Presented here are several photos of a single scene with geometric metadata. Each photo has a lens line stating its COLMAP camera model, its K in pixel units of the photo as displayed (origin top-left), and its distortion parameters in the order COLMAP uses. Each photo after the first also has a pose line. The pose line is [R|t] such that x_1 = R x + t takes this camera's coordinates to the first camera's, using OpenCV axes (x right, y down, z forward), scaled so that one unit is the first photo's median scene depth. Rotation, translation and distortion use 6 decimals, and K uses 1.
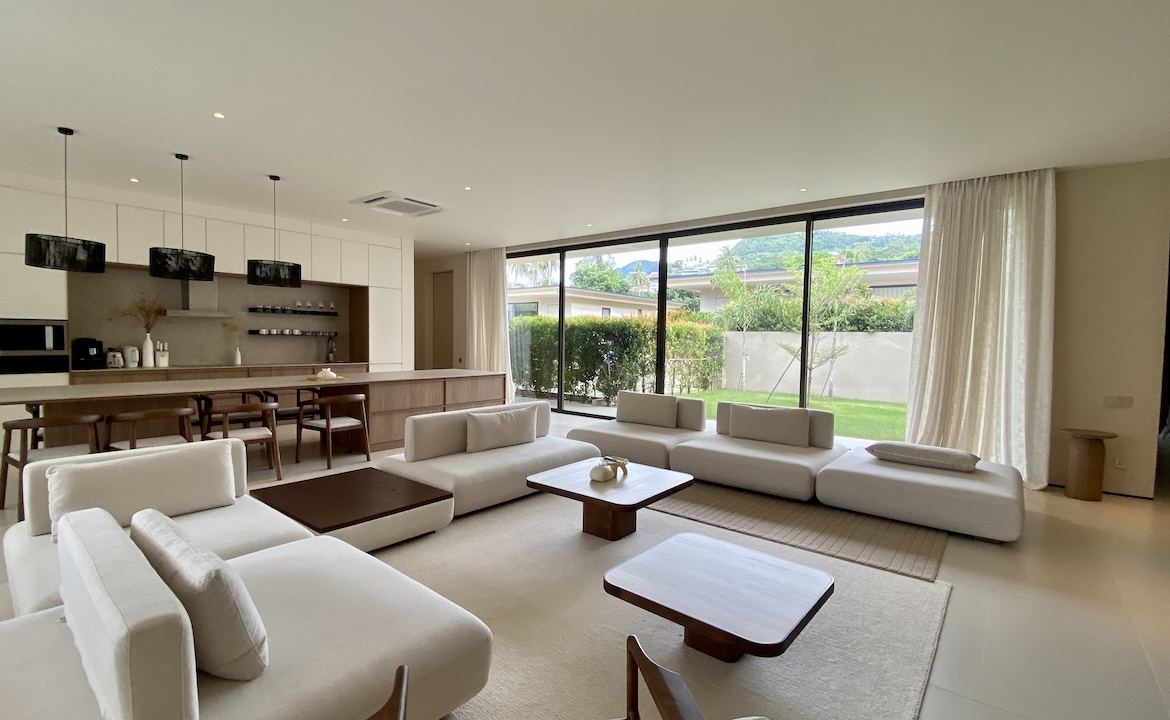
lens RADIAL K [[515.1, 0, 606.4], [0, 515.1, 365.7], [0, 0, 1]] dist [-0.020114, -0.003778]
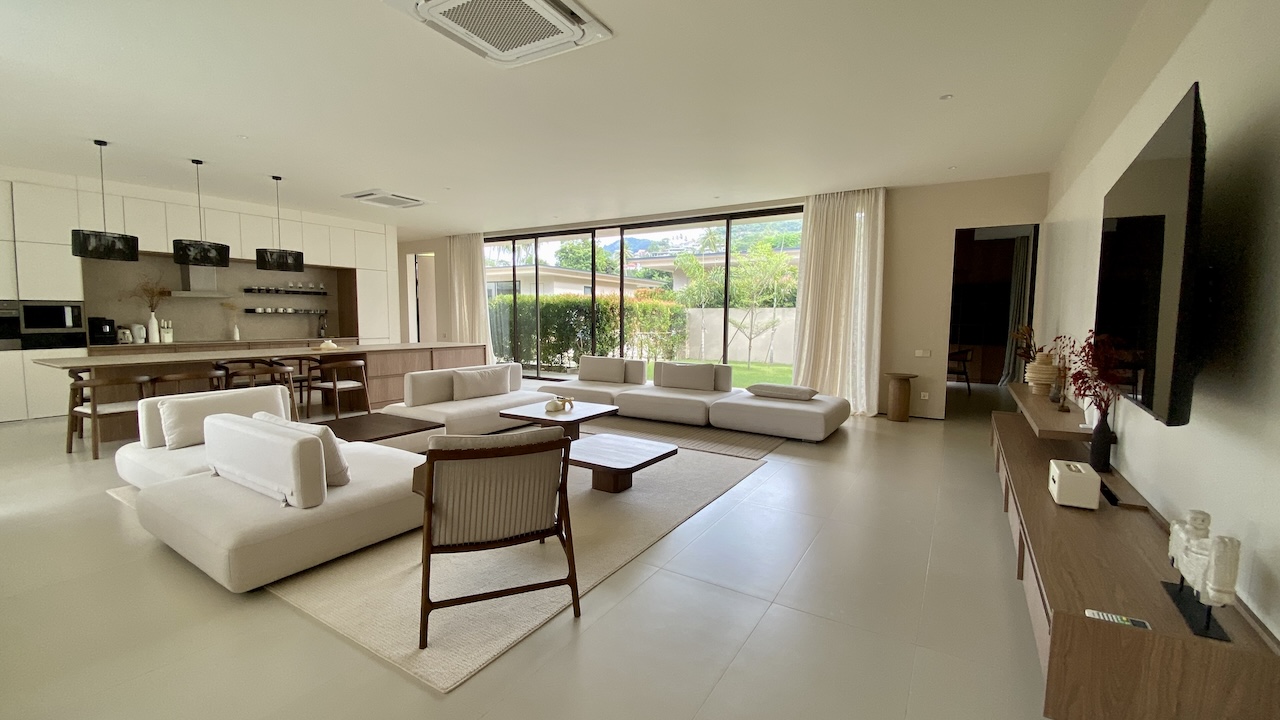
lens RADIAL K [[507.4, 0, 659.1], [0, 507.4, 363.9], [0, 0, 1]] dist [-0.016472, -0.006232]
pose [[0.991531, -0.020055, 0.128314, 0.059228], [0.014815, 0.999022, 0.041663, 0.021855], [-0.129024, -0.039410, 0.990858, -0.242878]]
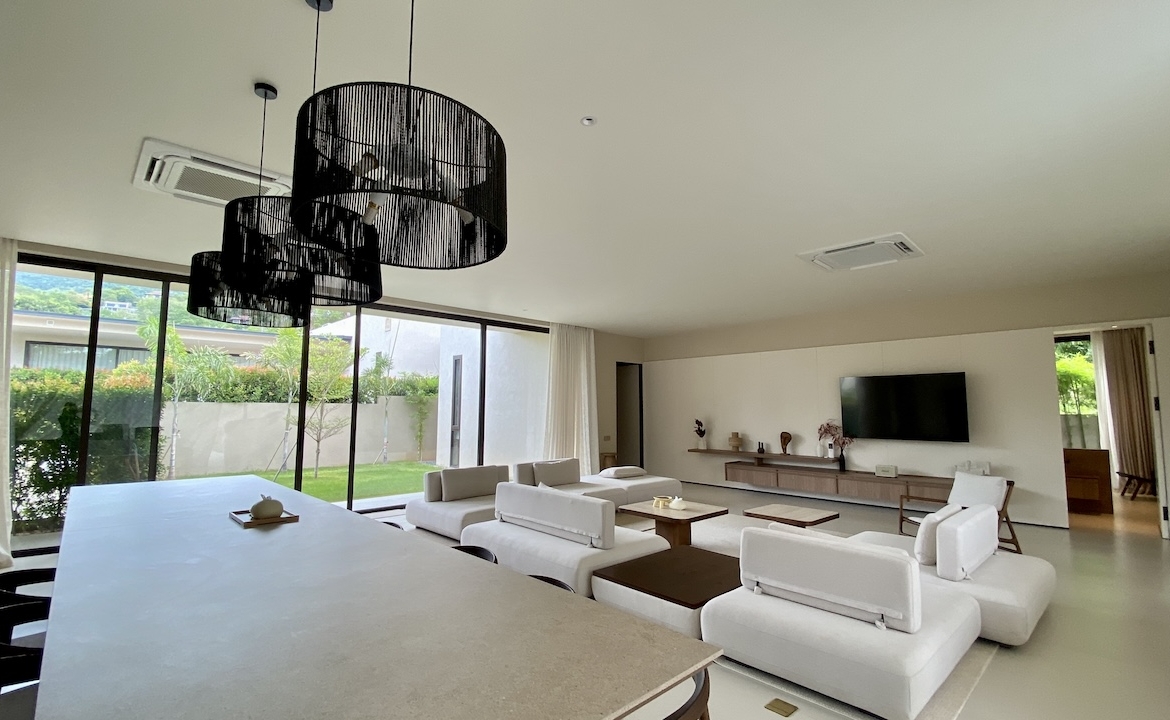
lens RADIAL K [[515.1, 0, 573.2], [0, 515.1, 363.3], [0, 0, 1]] dist [-0.020114, -0.003778]
pose [[0.145668, 0.072282, 0.986689, -0.926957], [0.057424, 0.995028, -0.081371, -0.057834], [-0.987666, 0.068513, 0.140793, 0.598553]]
